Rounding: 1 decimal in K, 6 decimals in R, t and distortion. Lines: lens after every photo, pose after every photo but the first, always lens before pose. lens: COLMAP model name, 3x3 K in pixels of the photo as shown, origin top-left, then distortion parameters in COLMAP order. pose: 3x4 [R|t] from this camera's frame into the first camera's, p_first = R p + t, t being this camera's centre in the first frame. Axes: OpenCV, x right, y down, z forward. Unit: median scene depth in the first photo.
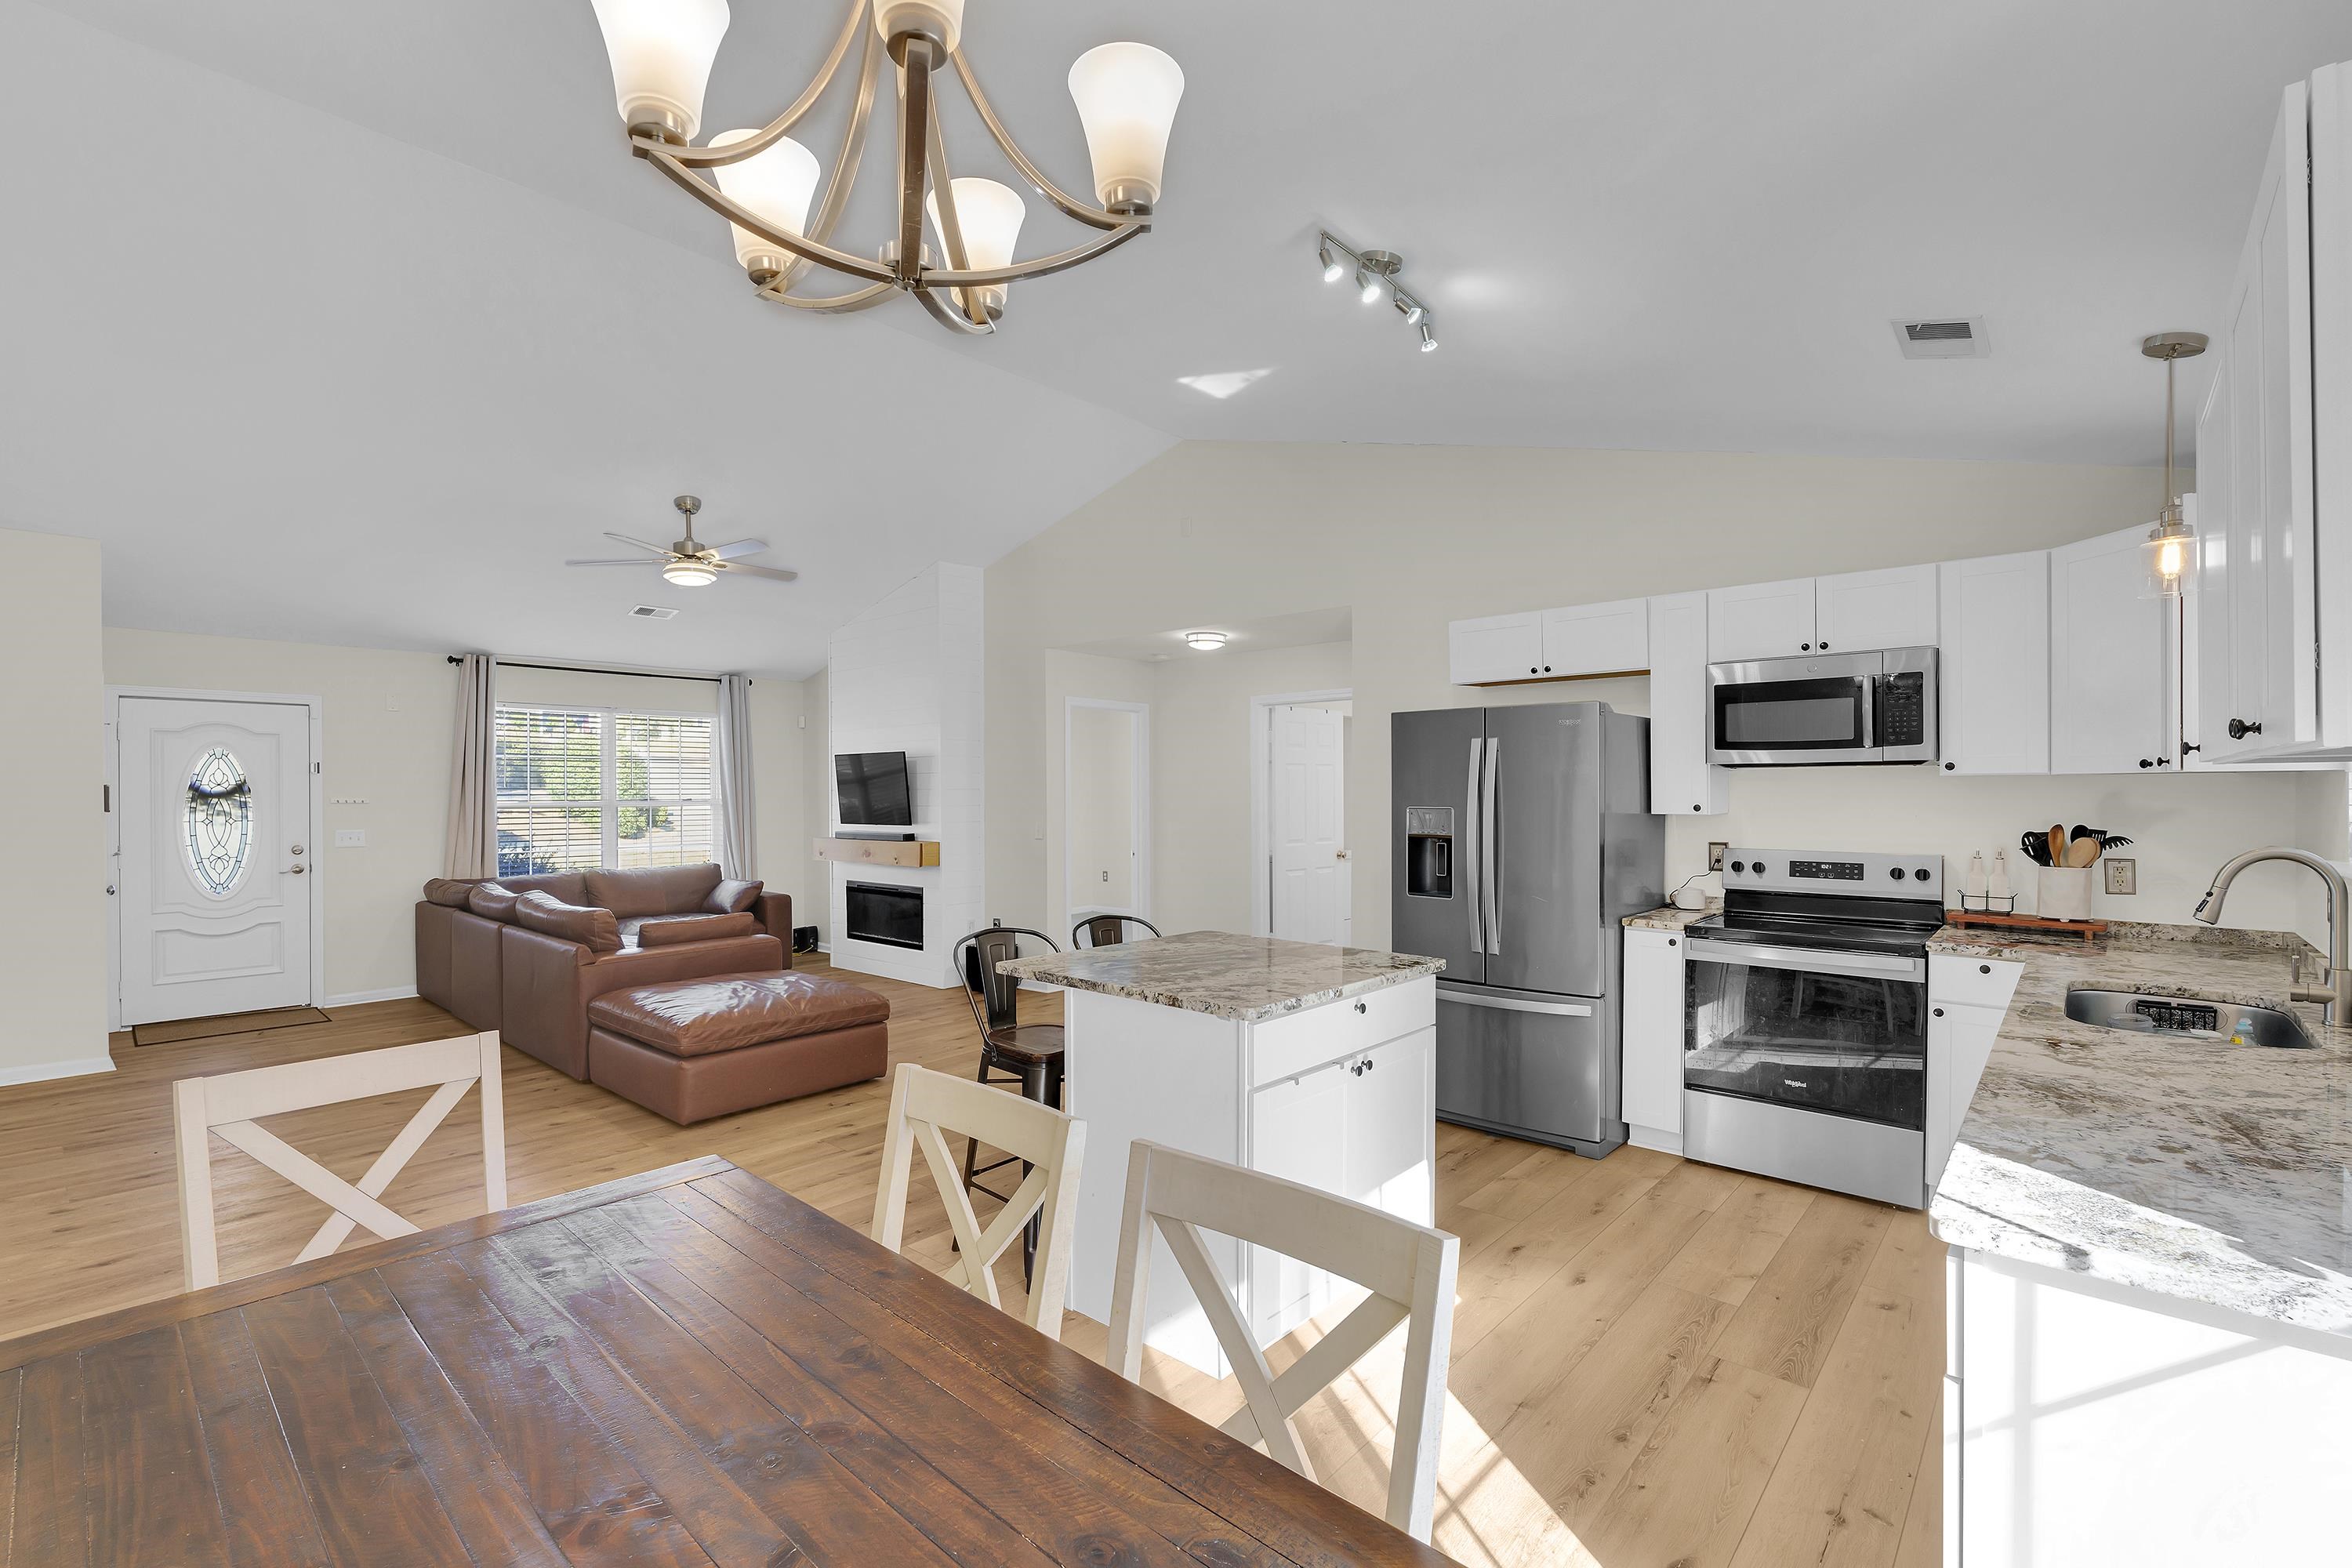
lens RADIAL K [[1067.3, 0, 1158.6], [0, 1067.3, 787.0], [0, 0, 1]] dist [-0.002156, -0.000101]
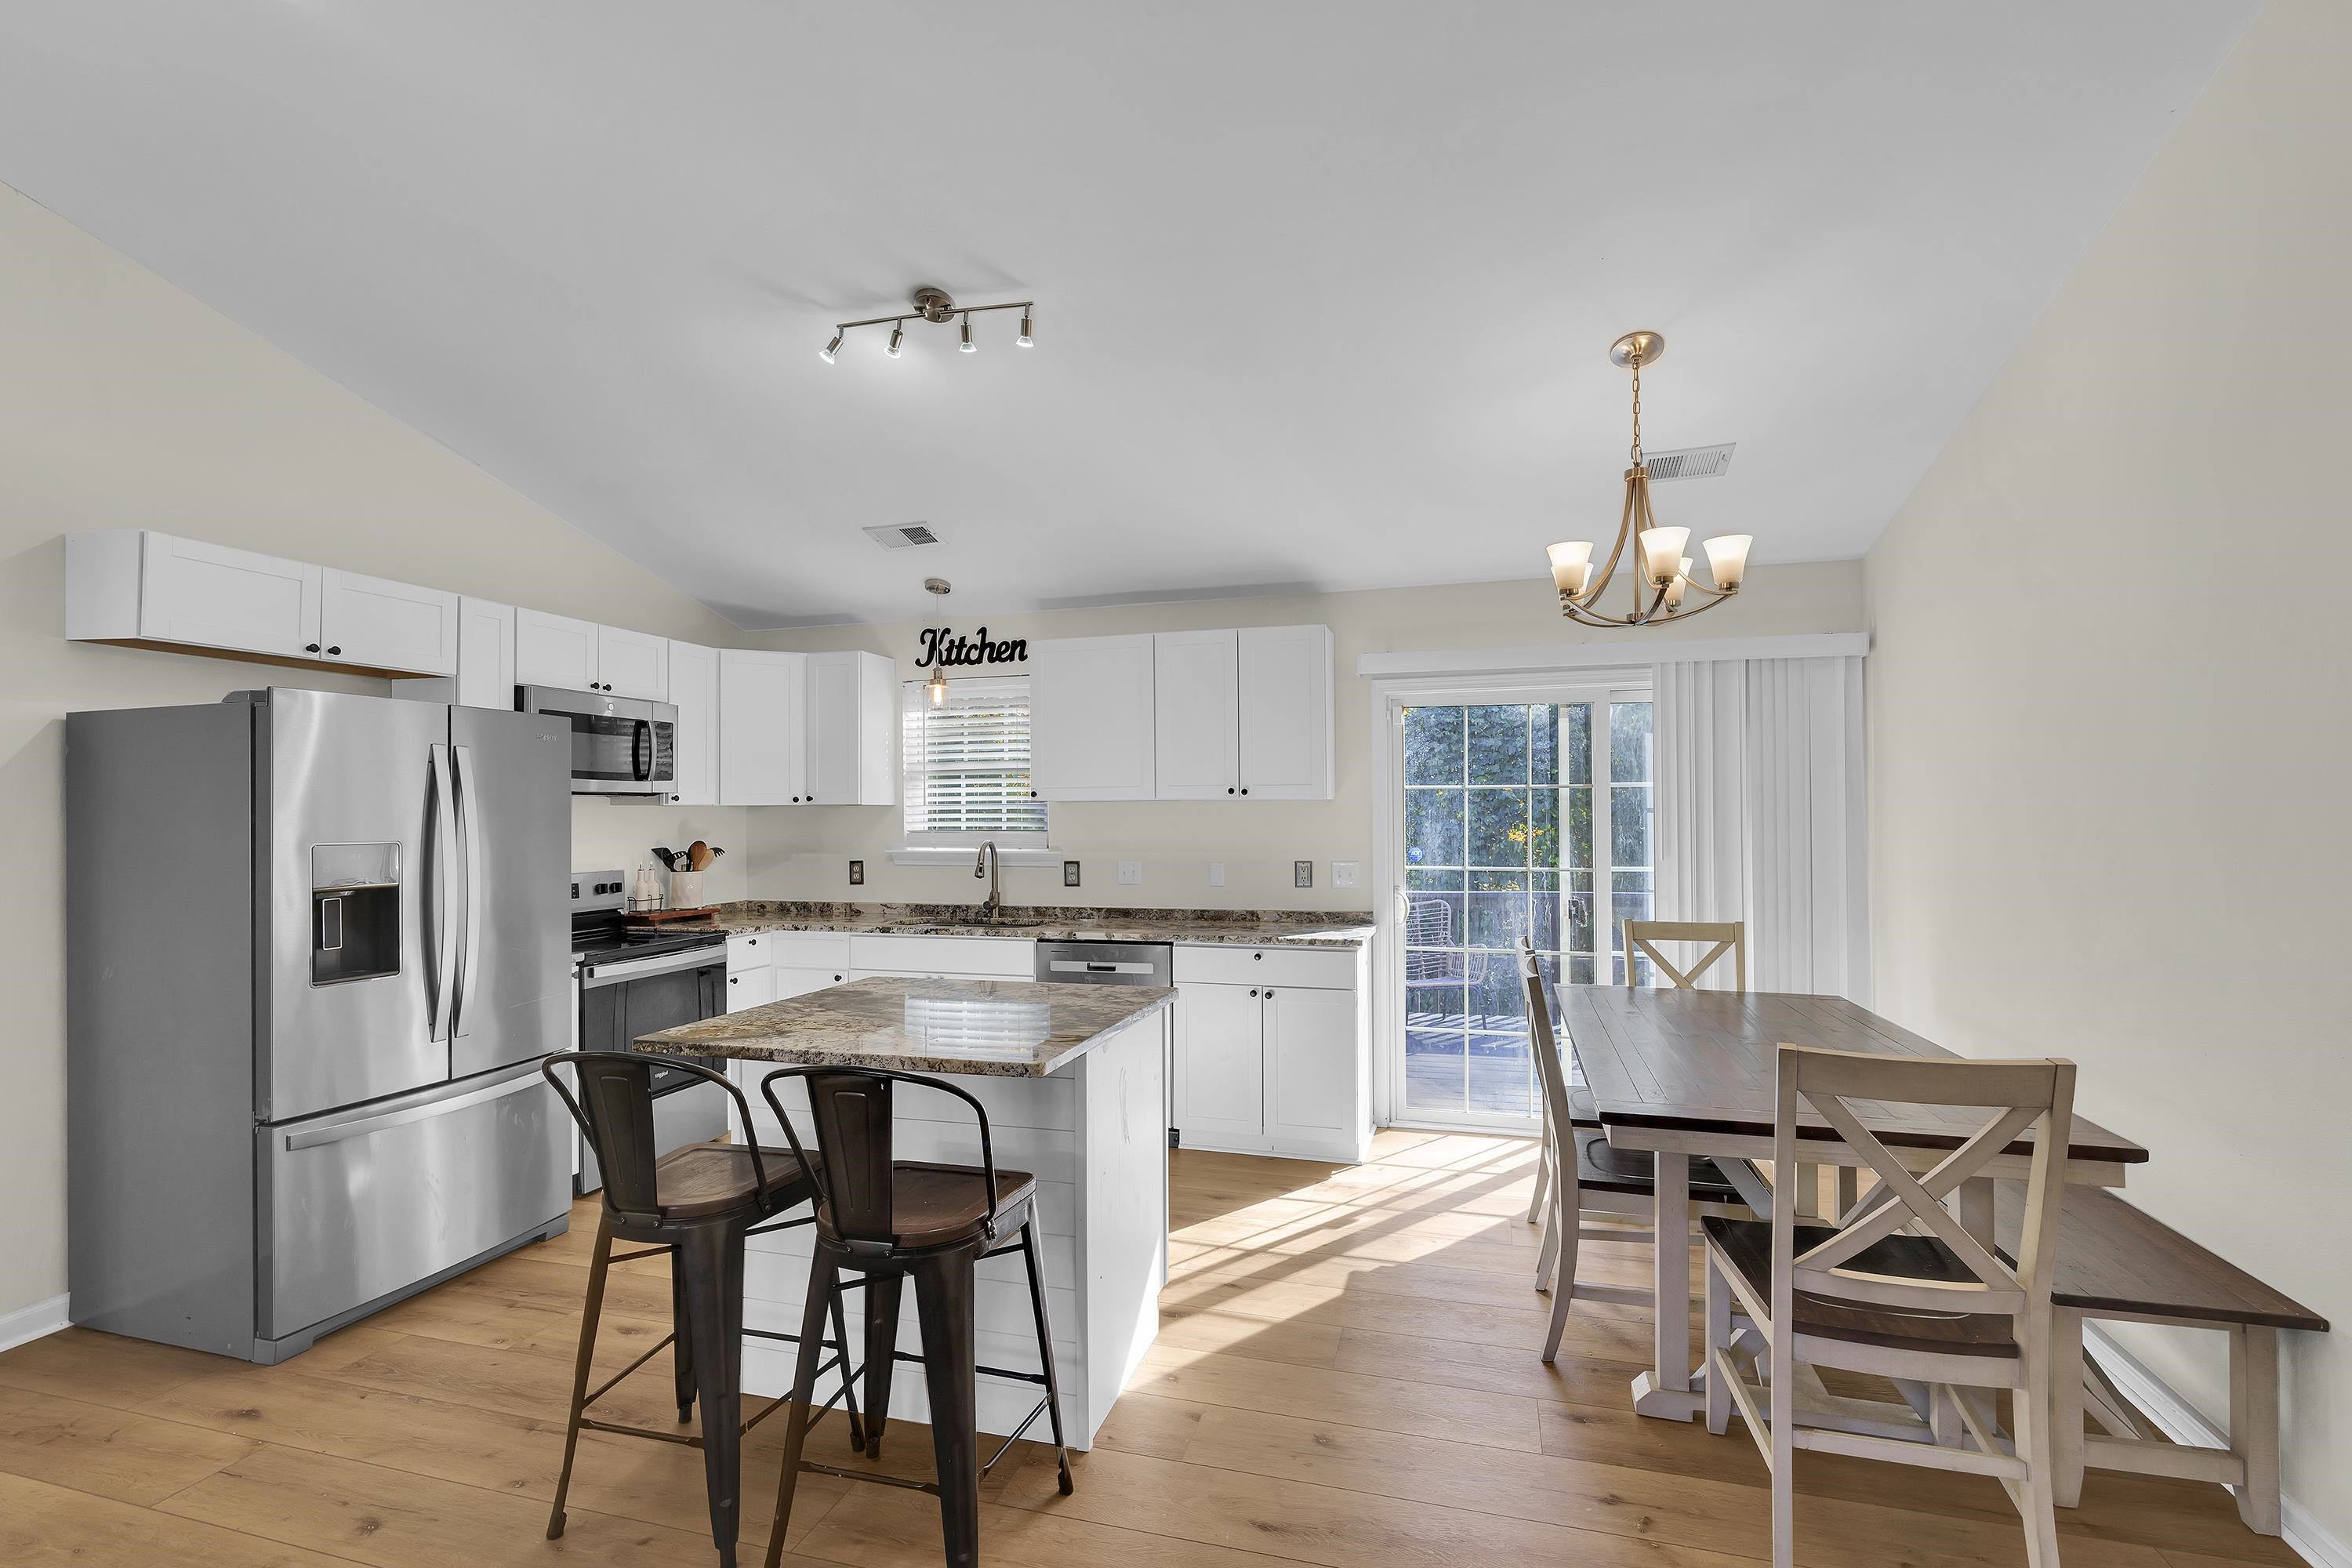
lens RADIAL K [[1027.2, 0, 1172.0], [0, 1027.2, 804.4], [0, 0, 1]] dist [0.001191, 0.000034]
pose [[-0.428651, 0.013833, 0.903364, -0.407767], [0.005596, 0.999904, -0.012656, 0.004611], [-0.903453, -0.000370, -0.428688, 0.631579]]
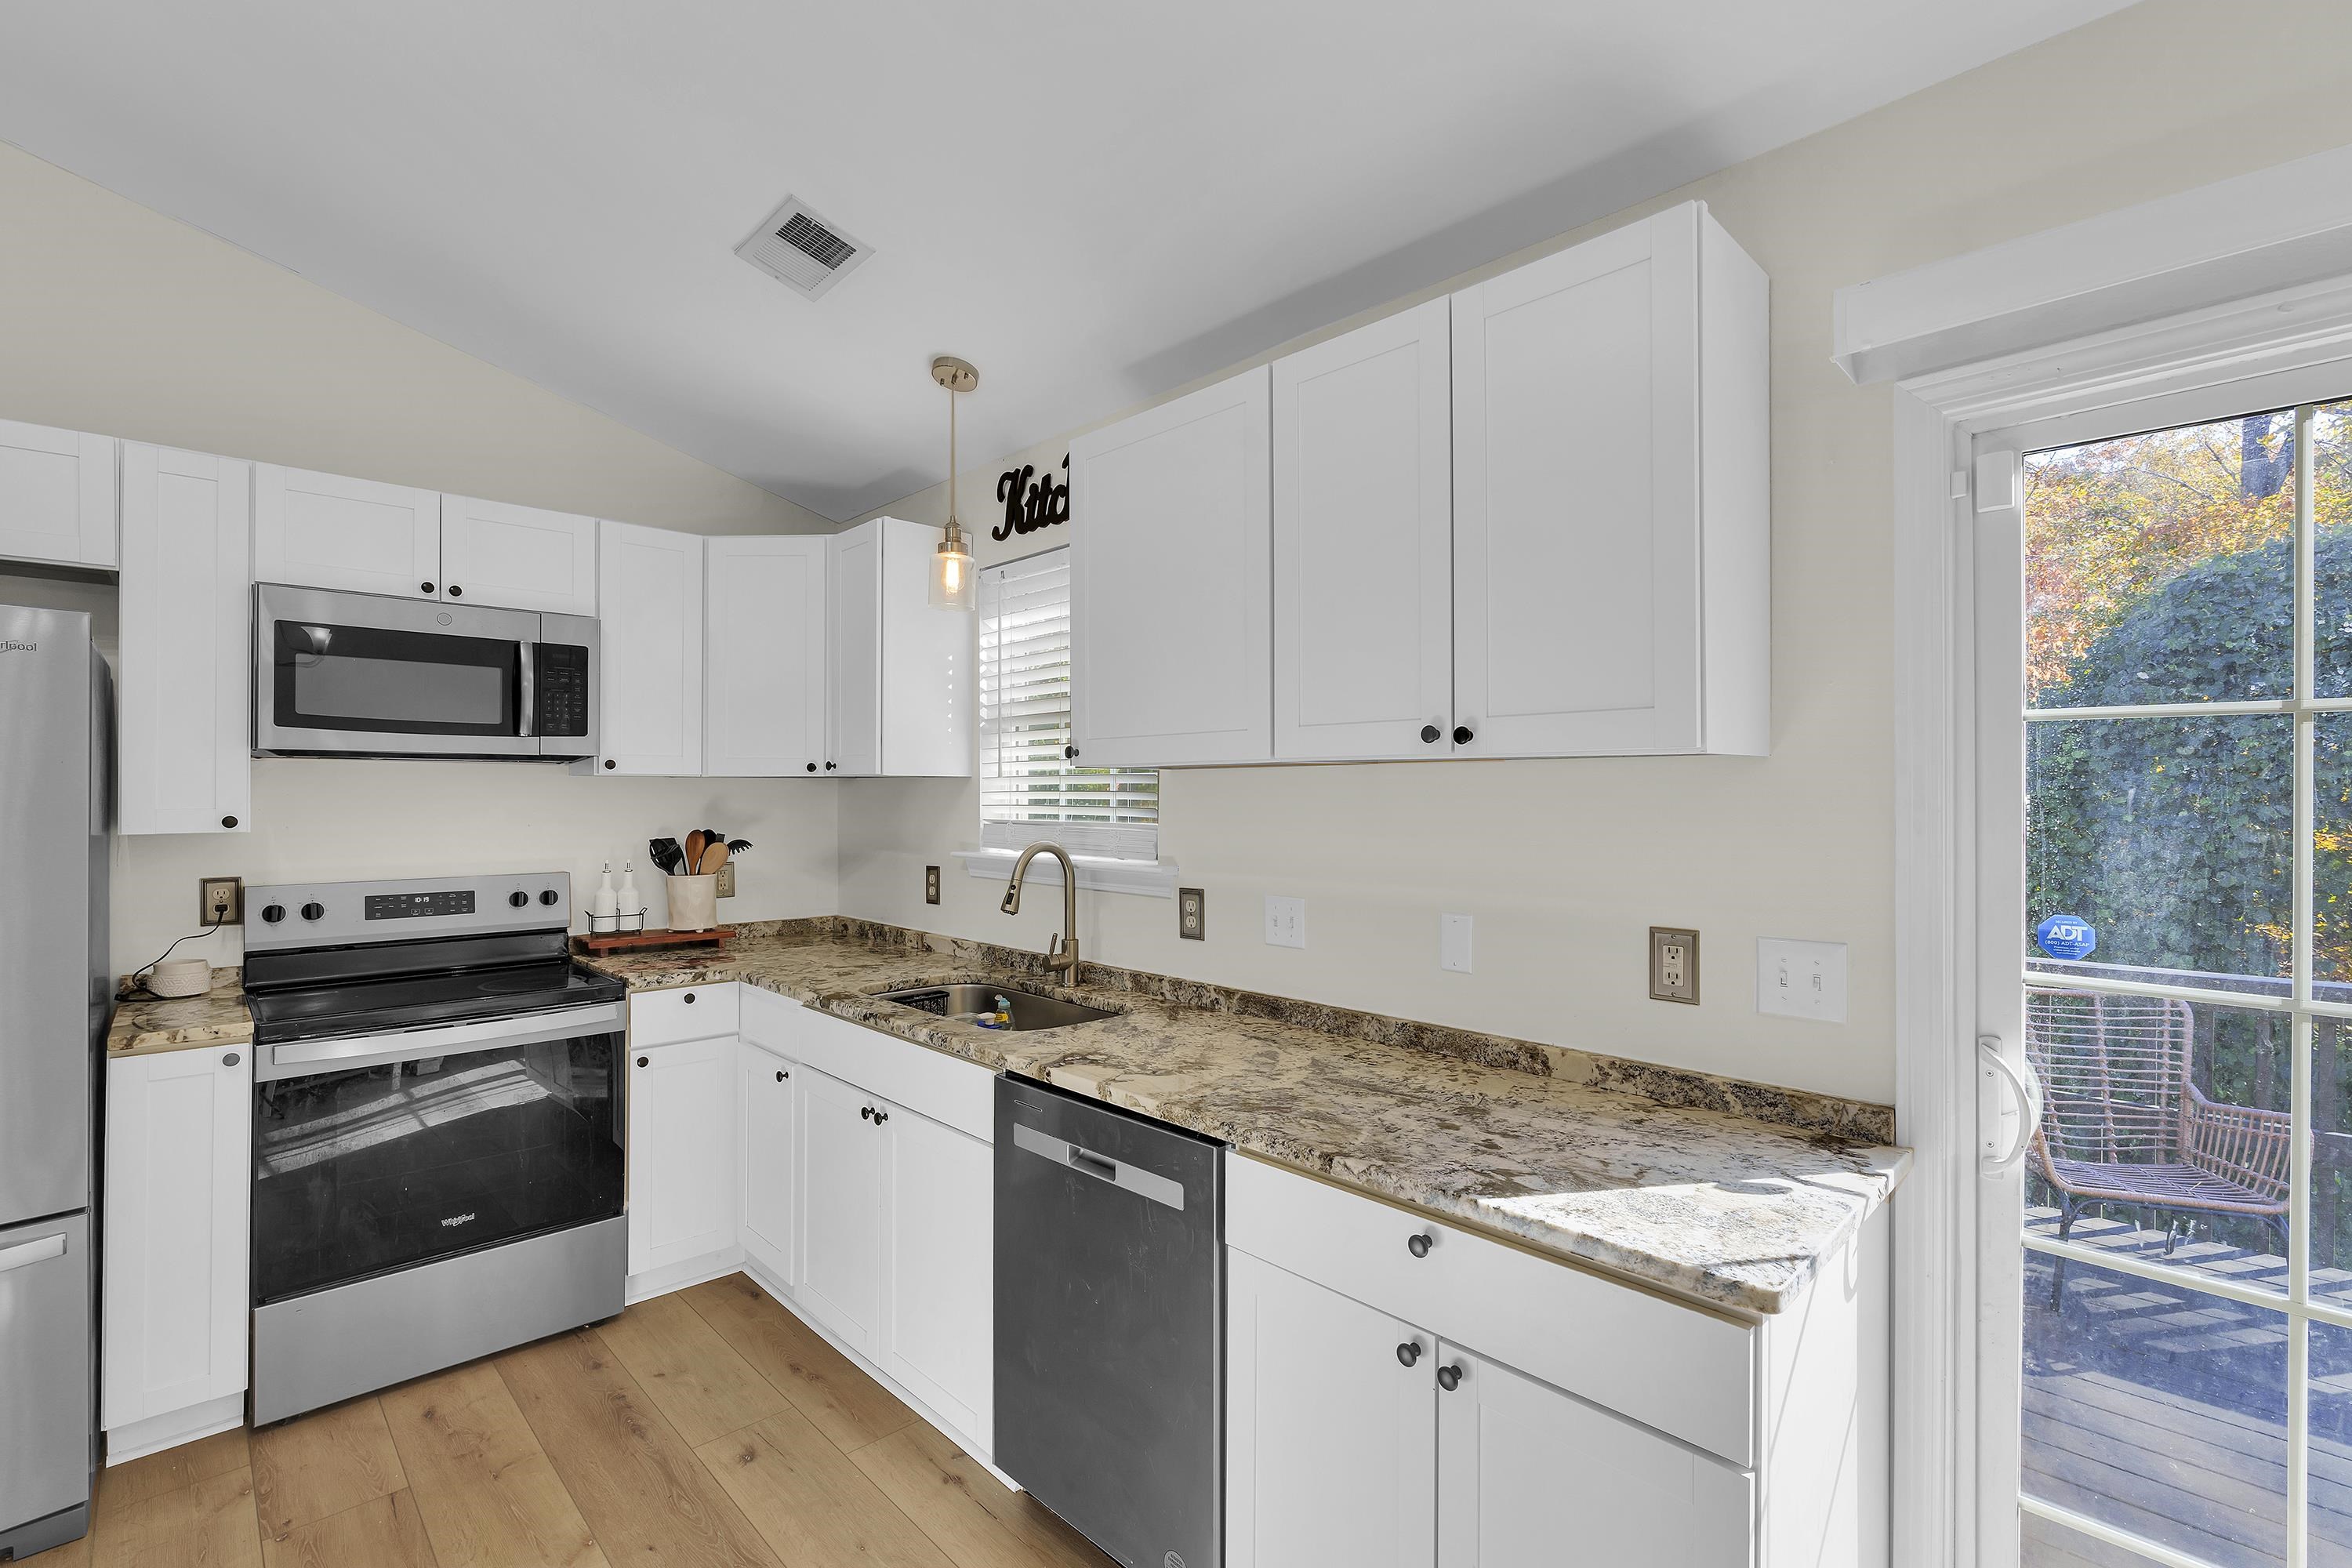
lens RADIAL K [[1027.1, 0, 1201.9], [0, 1027.1, 792.5], [0, 0, 1]] dist [-0.000505, -0.000206]
pose [[0.052092, 0.004533, 0.998632, -0.025077], [-0.004053, 0.999982, -0.004327, 0.002679], [-0.998634, -0.003822, 0.052109, 0.314893]]
